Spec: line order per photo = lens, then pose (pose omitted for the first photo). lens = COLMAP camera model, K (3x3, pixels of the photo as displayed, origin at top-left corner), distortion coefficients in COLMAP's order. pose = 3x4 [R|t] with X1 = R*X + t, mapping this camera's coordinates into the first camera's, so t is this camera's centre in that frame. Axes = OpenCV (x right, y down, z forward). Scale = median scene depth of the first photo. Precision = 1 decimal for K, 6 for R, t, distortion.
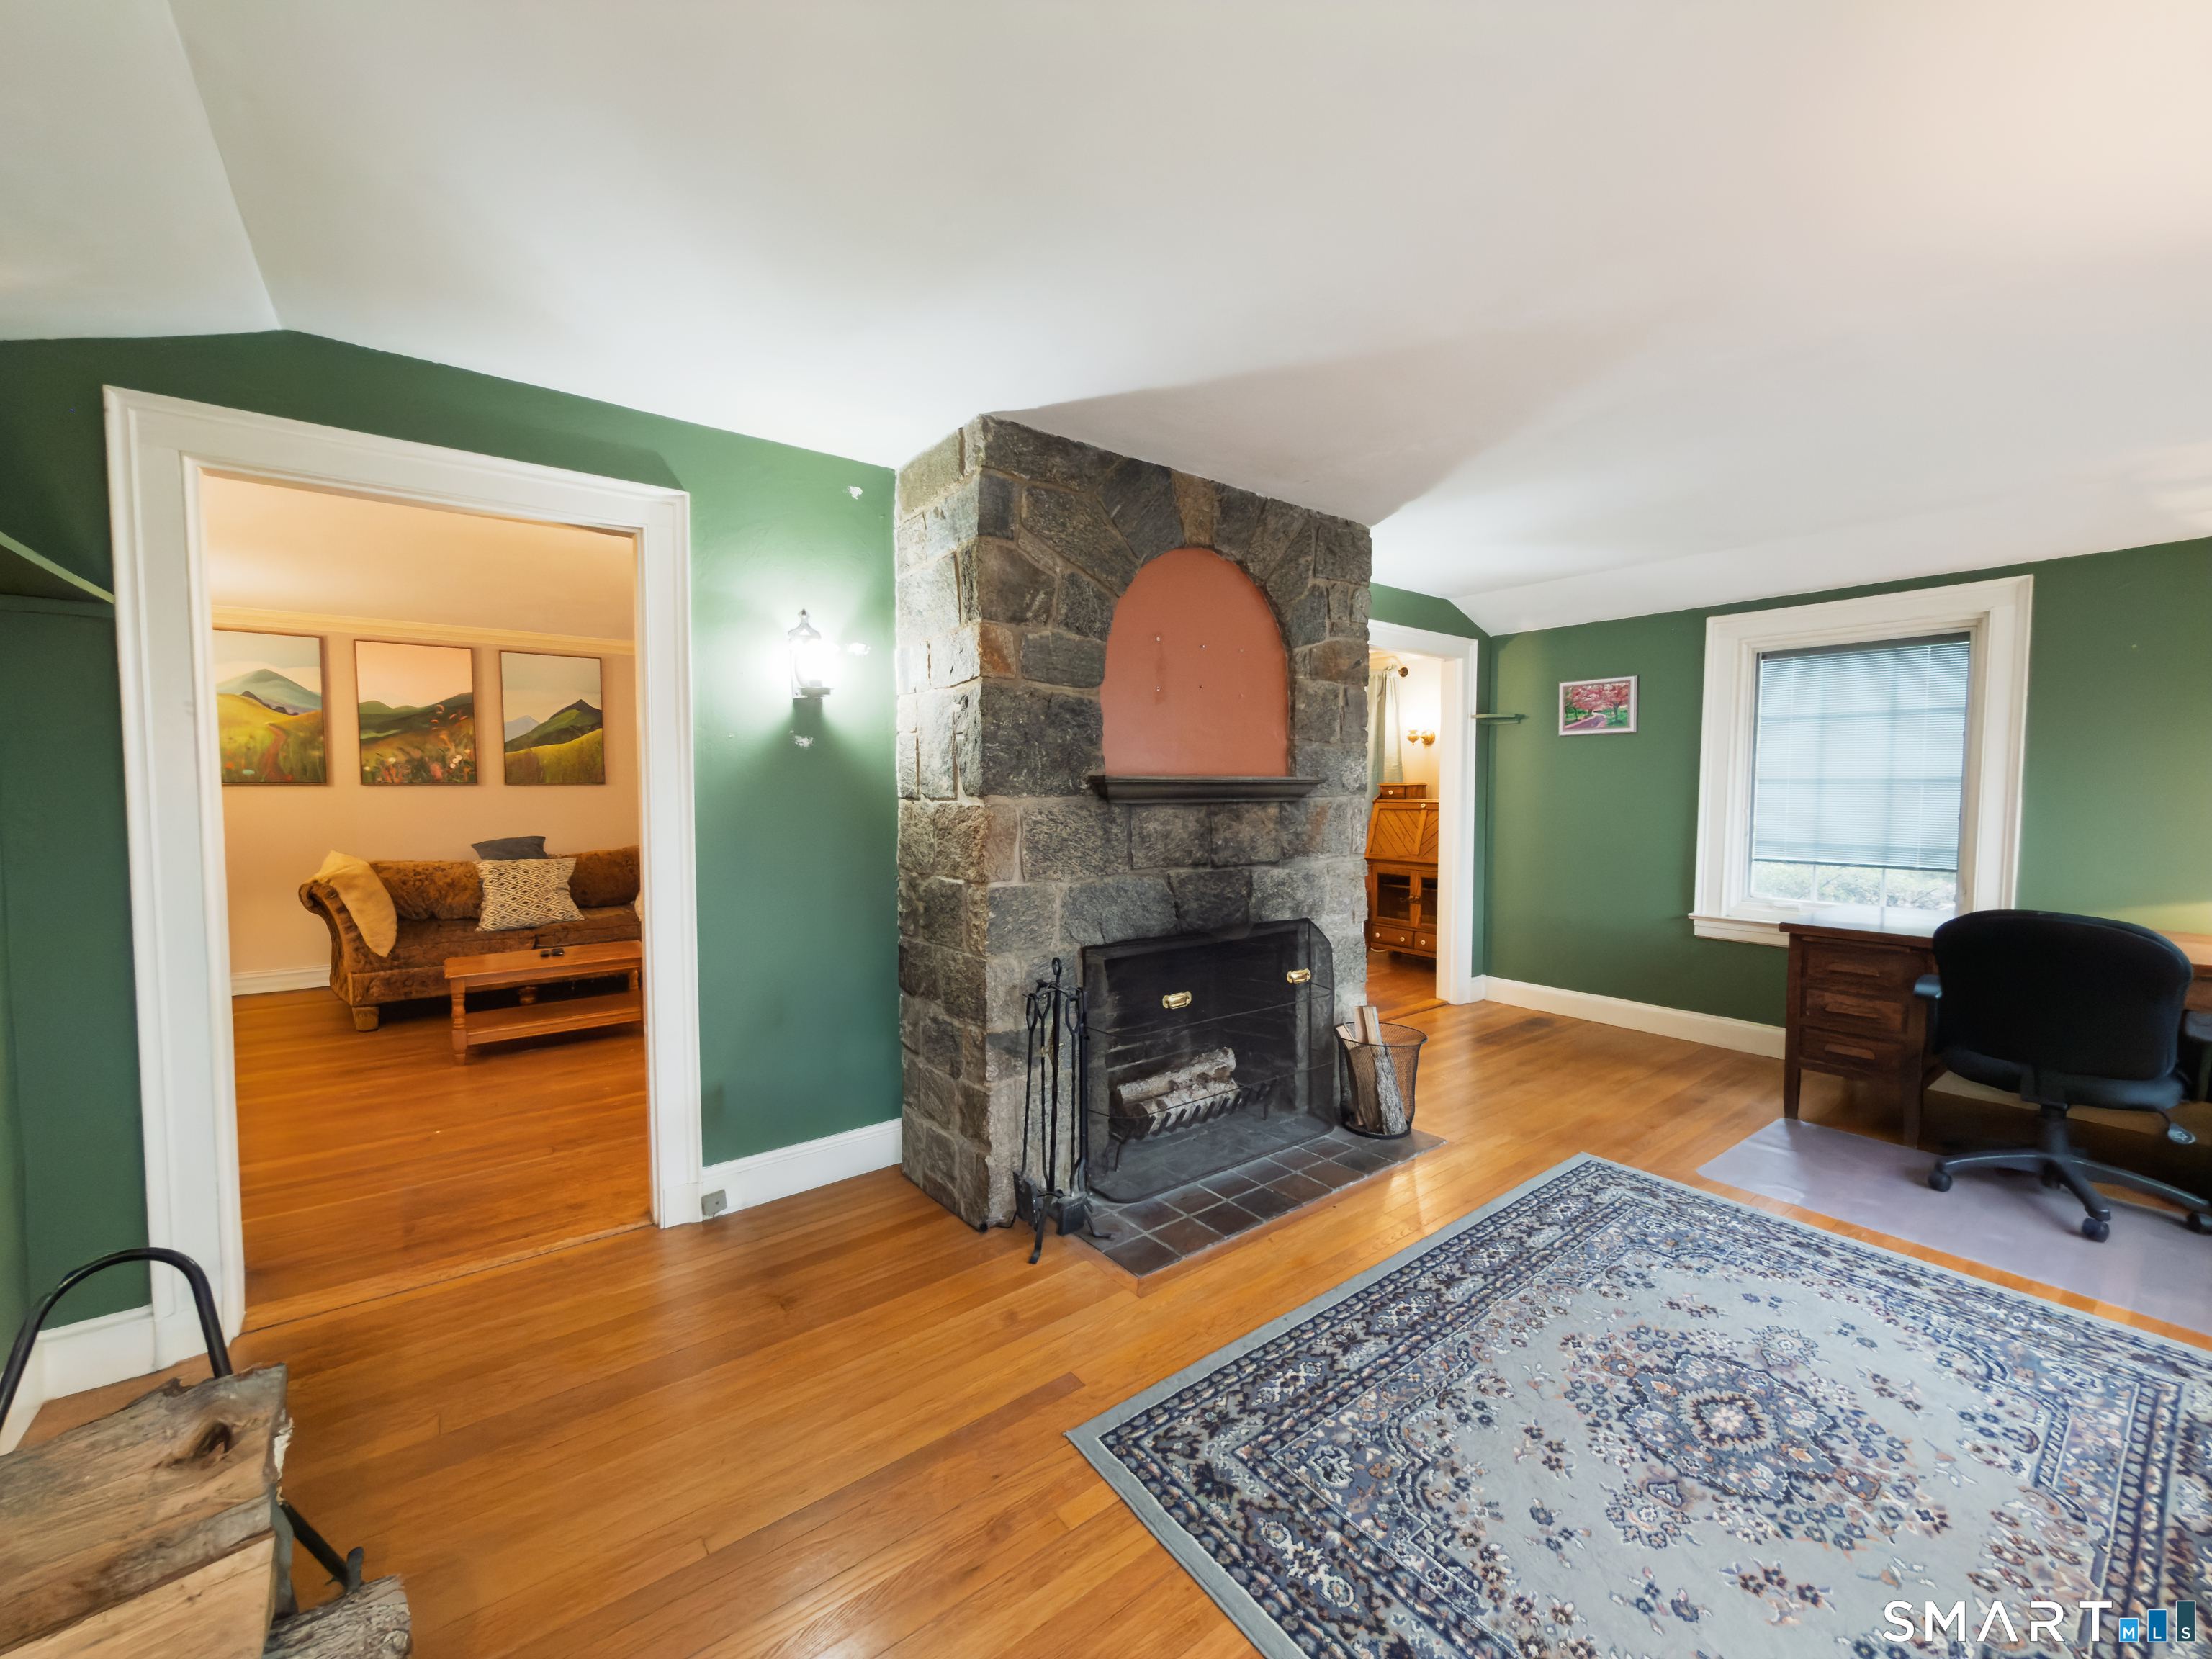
lens RADIAL K [[887.0, 0, 1106.0], [0, 887.0, 829.5], [0, 0, 1]] dist [-0.000505, 0.000195]
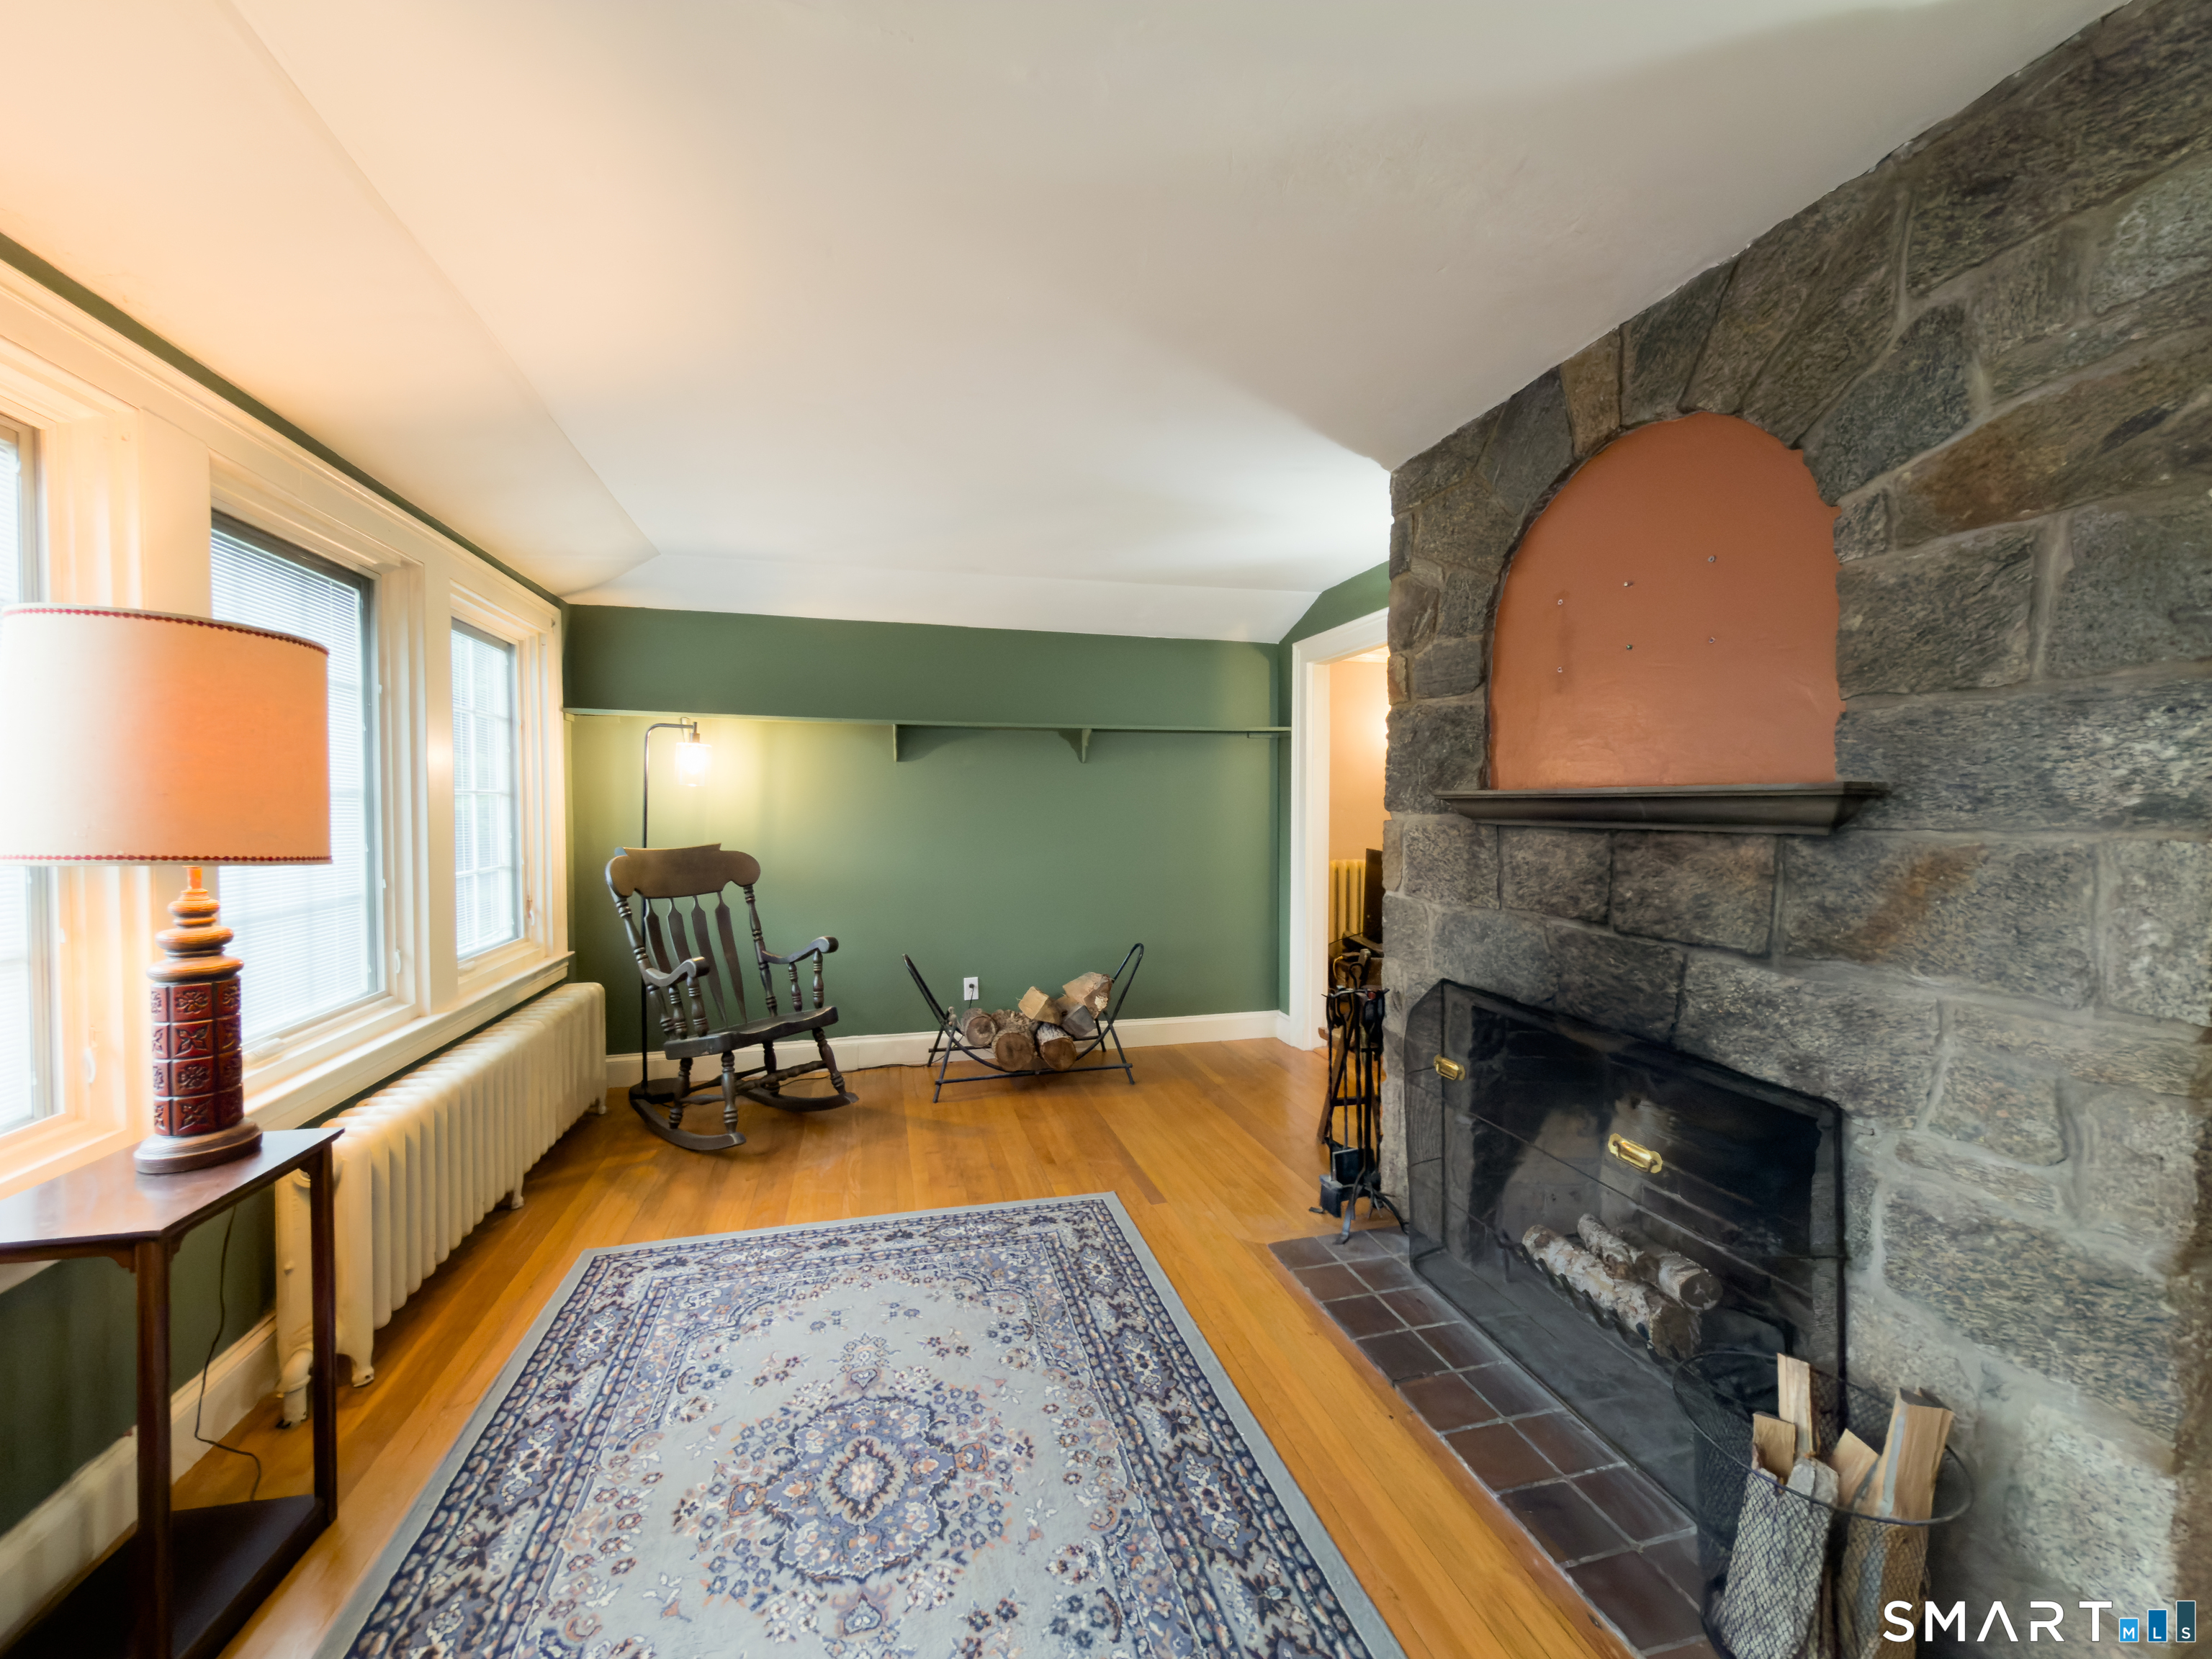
lens RADIAL K [[887.0, 0, 1106.0], [0, 887.0, 829.5], [0, 0, 1]] dist [-0.000505, 0.000195]
pose [[-0.388555, 0.025628, -0.921069, 0.982133], [-0.047157, 0.997750, 0.047655, -0.050033], [0.920218, 0.061952, -0.386473, 1.057124]]
